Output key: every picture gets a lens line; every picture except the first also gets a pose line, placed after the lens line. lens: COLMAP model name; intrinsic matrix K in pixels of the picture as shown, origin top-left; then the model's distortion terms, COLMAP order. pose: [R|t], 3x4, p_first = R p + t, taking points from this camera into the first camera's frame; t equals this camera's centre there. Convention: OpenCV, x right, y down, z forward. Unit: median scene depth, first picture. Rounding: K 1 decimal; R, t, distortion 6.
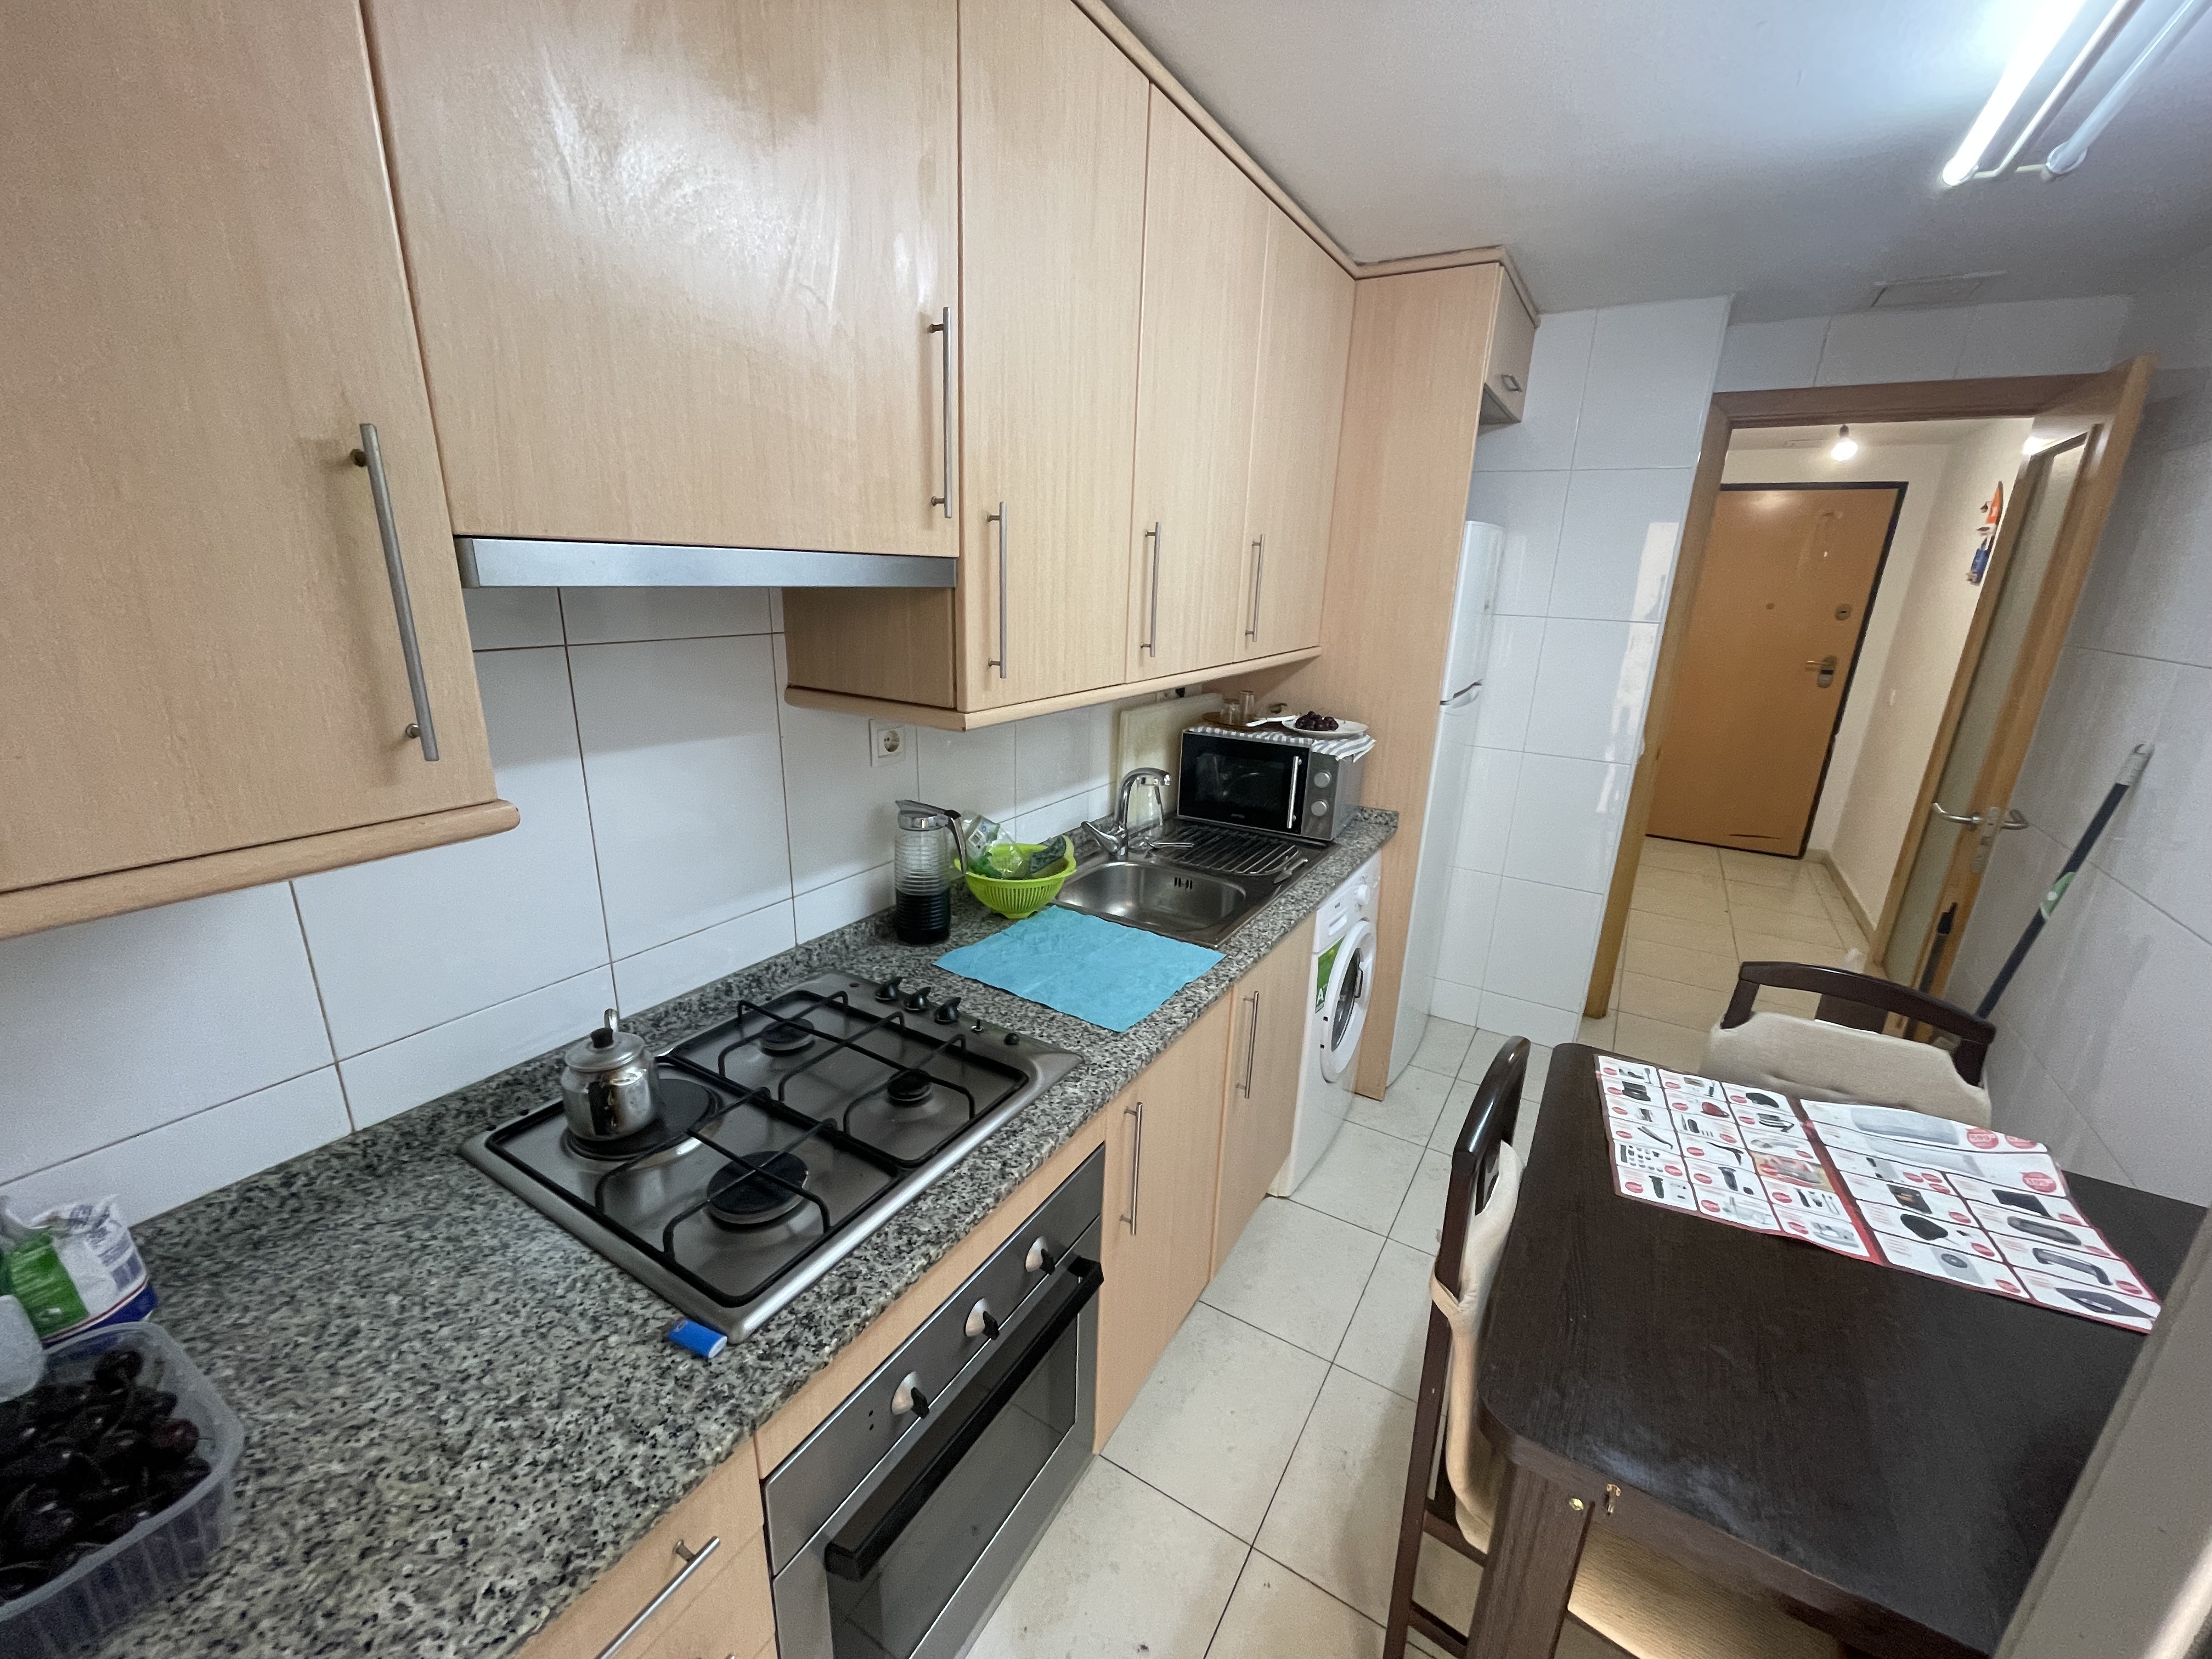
lens RADIAL K [[892.5, 0, 1102.2], [0, 892.5, 838.0], [0, 0, 1]] dist [-0.002183, -0.000417]
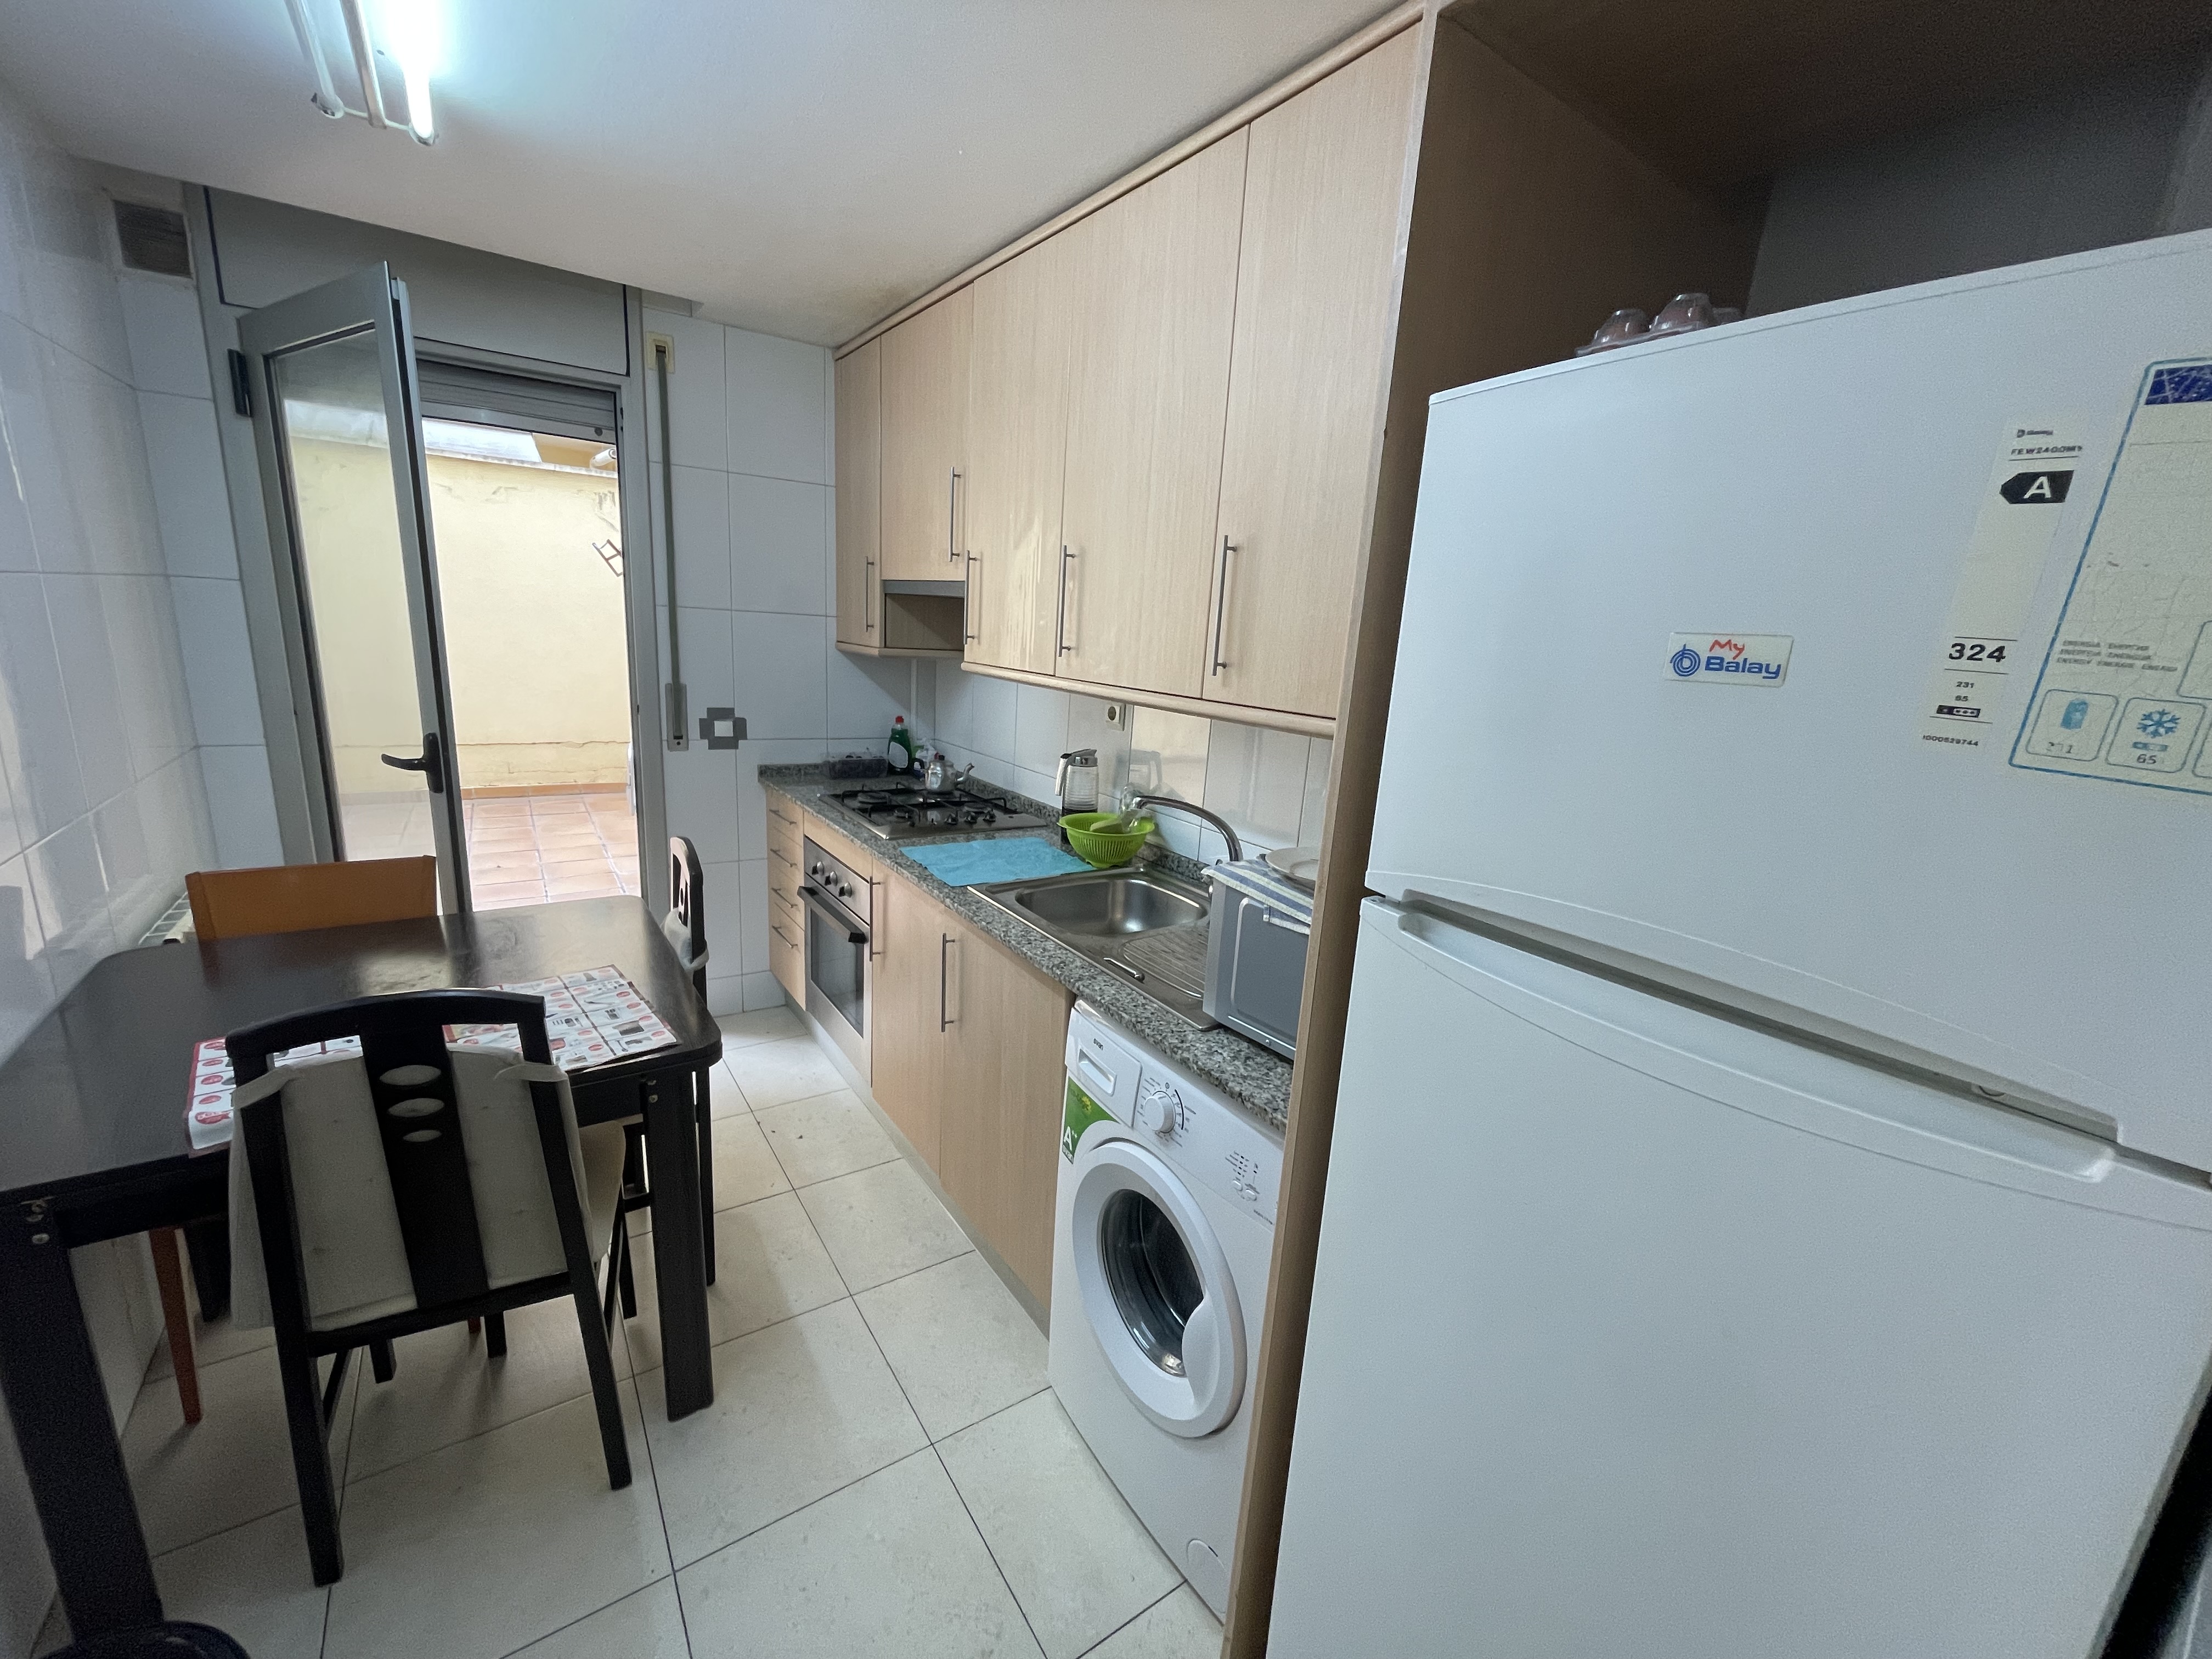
lens RADIAL K [[892.5, 0, 1102.2], [0, 892.5, 838.0], [0, 0, 1]] dist [-0.002183, -0.000417]
pose [[-0.406673, 0.156747, -0.900027, 1.301075], [-0.335200, 0.890860, 0.306609, -0.421935], [0.849858, 0.426378, -0.309747, 1.734225]]
